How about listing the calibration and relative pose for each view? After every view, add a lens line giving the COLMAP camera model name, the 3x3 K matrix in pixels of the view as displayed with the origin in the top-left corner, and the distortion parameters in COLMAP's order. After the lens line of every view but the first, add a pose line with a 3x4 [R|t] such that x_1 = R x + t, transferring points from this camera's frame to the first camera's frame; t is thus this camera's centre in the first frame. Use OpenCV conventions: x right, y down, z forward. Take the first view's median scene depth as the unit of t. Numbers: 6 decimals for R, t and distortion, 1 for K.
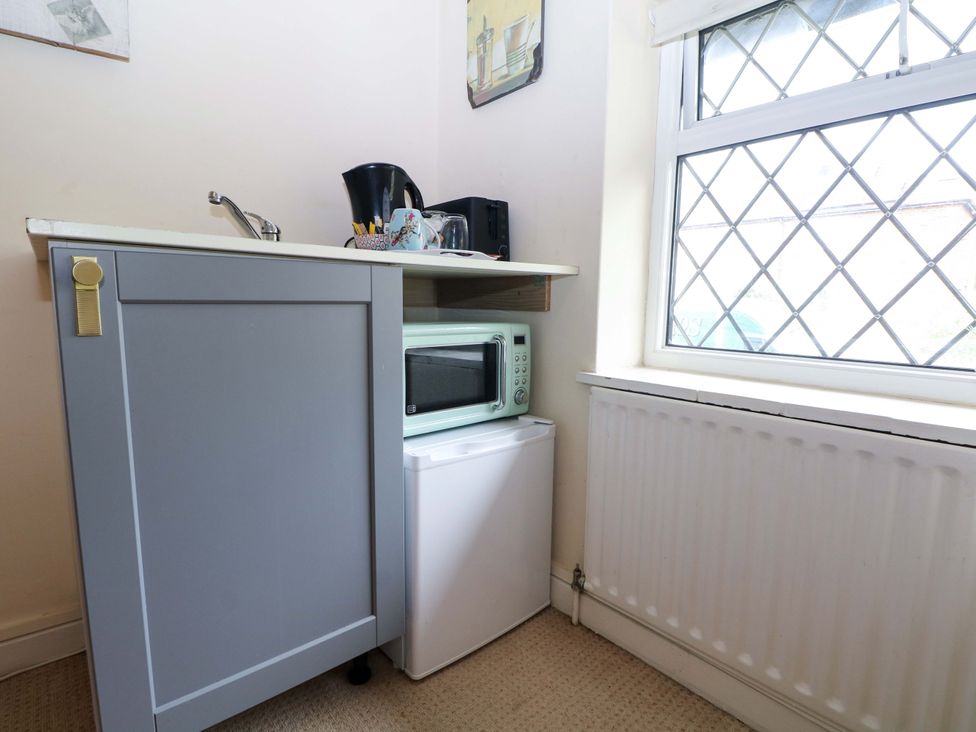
lens RADIAL K [[503.5, 0, 488.0], [0, 503.5, 366.0], [0, 0, 1]] dist [-0.001943, -0.013630]
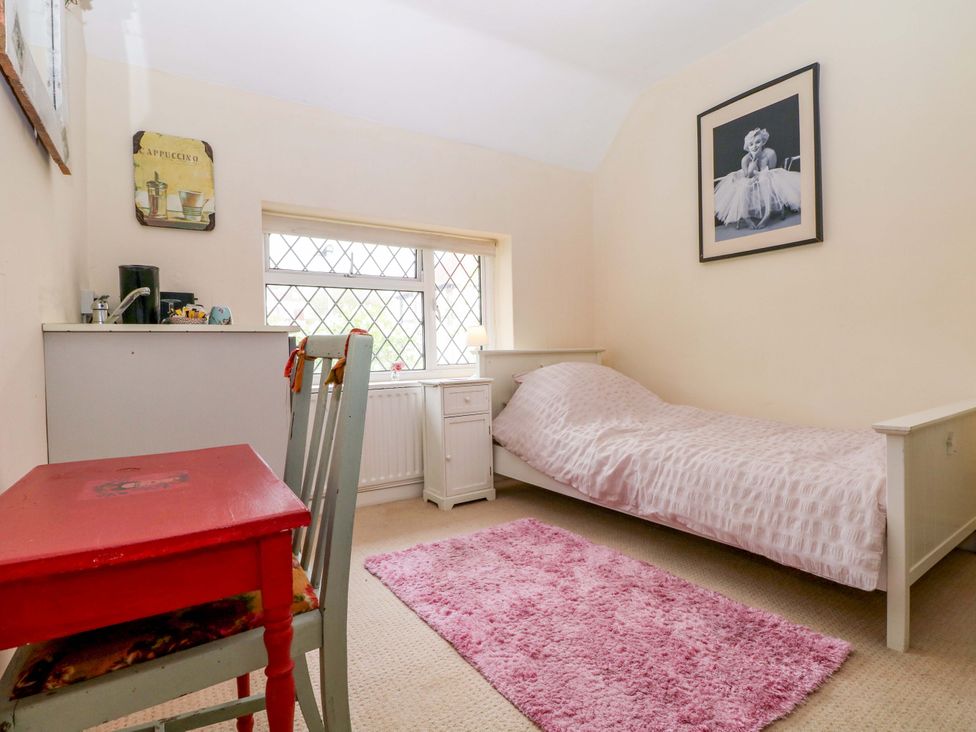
lens RADIAL K [[503.5, 0, 488.0], [0, 503.5, 366.0], [0, 0, 1]] dist [-0.001943, -0.013630]
pose [[0.138464, -0.043162, 0.989426, -1.441313], [0.155876, 0.987548, 0.021266, 0.008063], [-0.978024, 0.151283, 0.143468, -0.118048]]
